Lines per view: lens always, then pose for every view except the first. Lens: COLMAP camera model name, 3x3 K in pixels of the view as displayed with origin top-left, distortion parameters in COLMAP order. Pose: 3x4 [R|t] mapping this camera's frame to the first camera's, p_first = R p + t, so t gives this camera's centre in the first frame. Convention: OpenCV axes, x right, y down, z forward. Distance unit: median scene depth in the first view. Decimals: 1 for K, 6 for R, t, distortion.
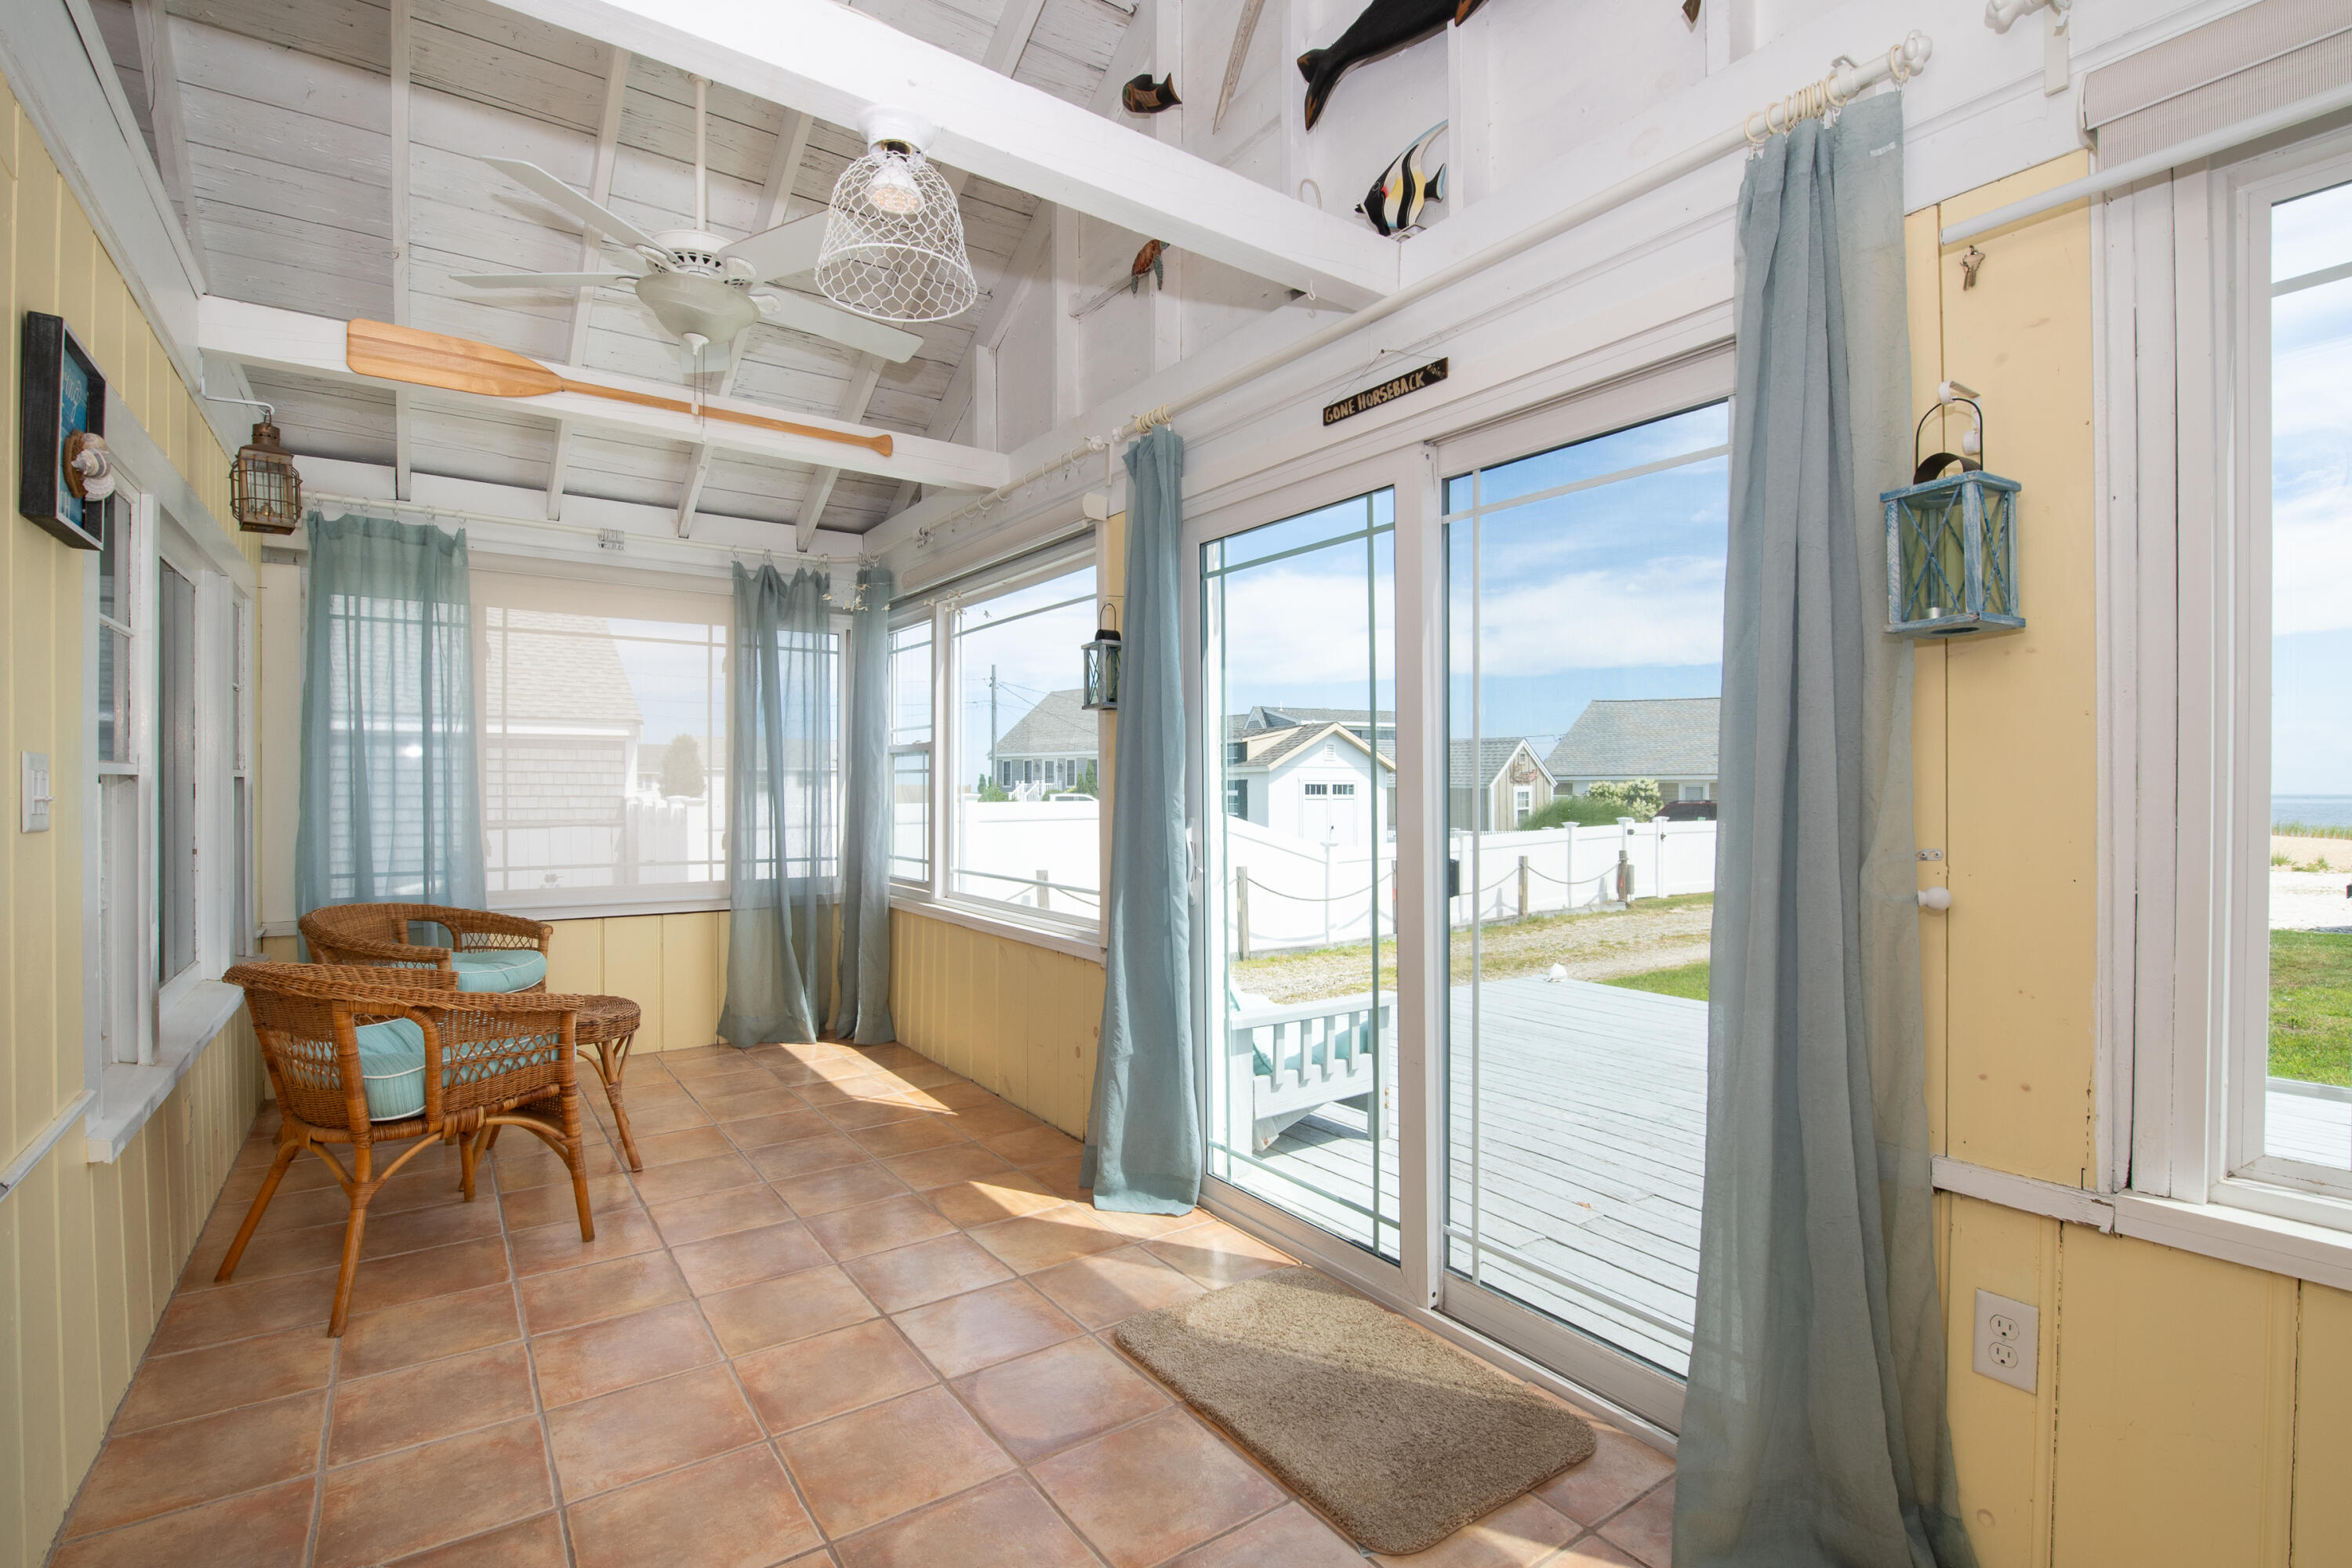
lens RADIAL K [[1035.1, 0, 1174.3], [0, 1035.1, 779.7], [0, 0, 1]] dist [-0.010263, -0.002310]
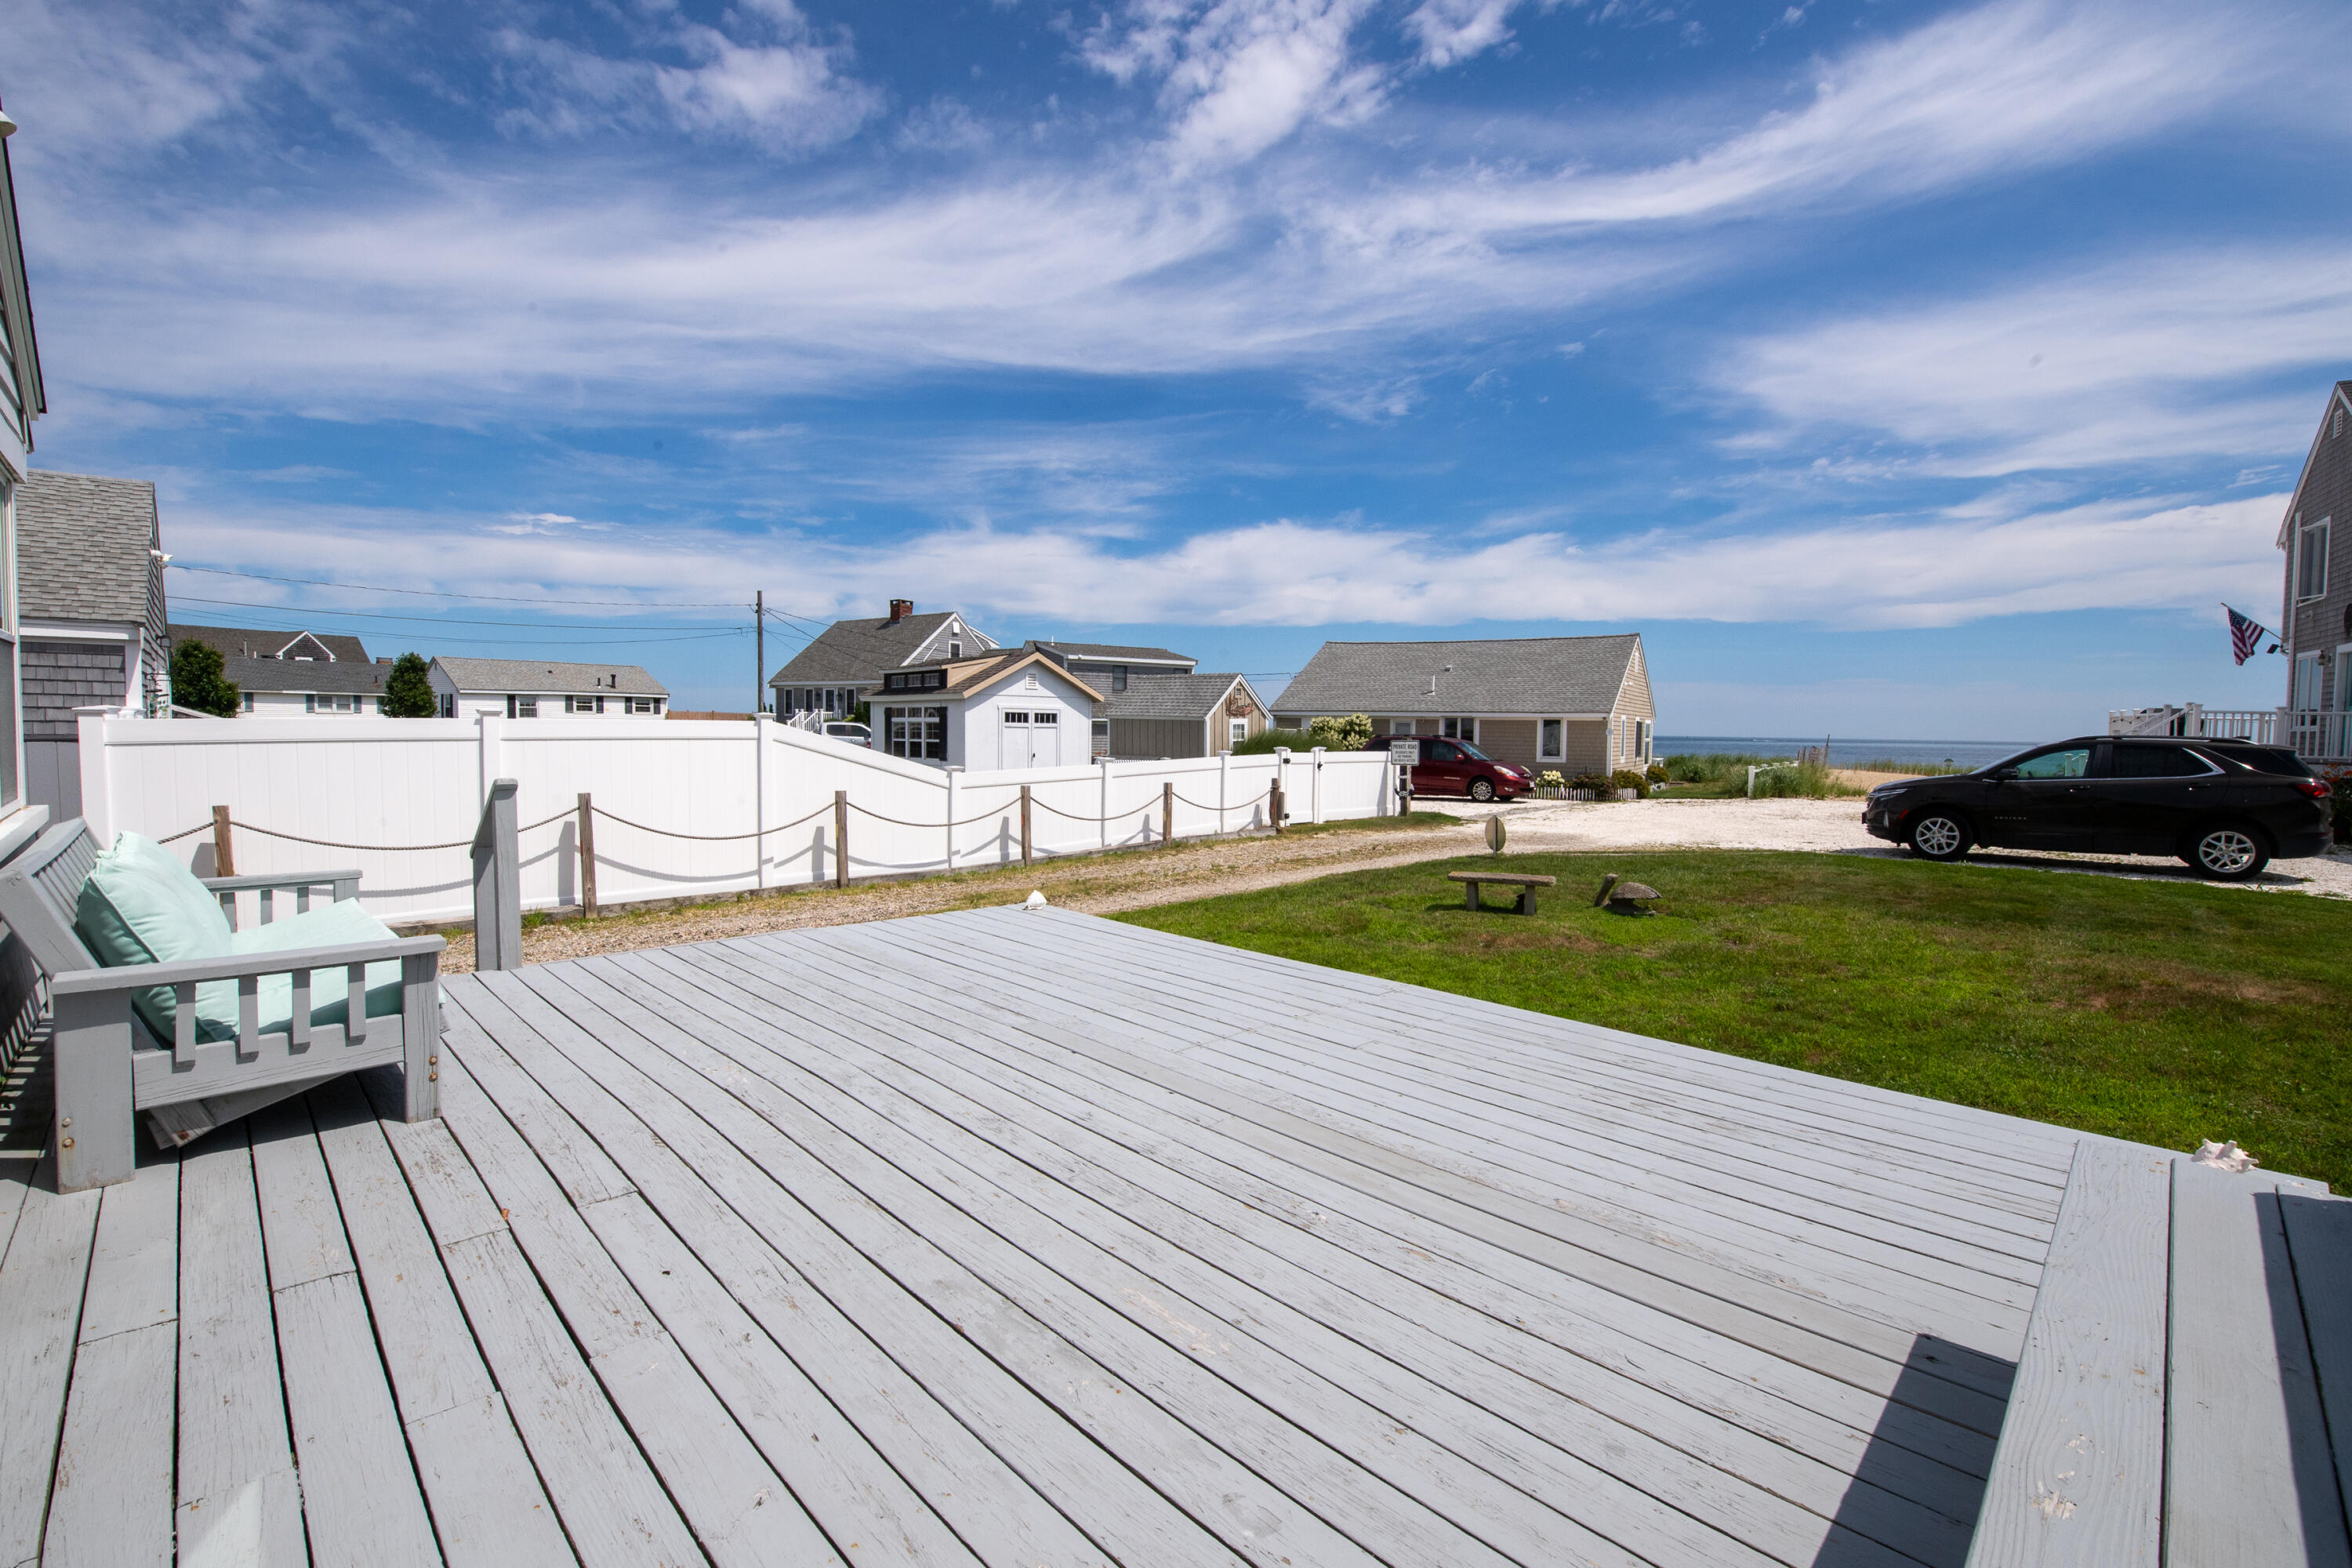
lens RADIAL K [[959.8, 0, 1177.2], [0, 959.8, 764.0], [0, 0, 1]] dist [-0.015203, -0.000150]
pose [[0.987620, 0.007767, 0.156671, 0.147299], [-0.015578, 0.998692, 0.048690, 0.006588], [-0.156088, -0.050528, 0.986450, 0.045208]]
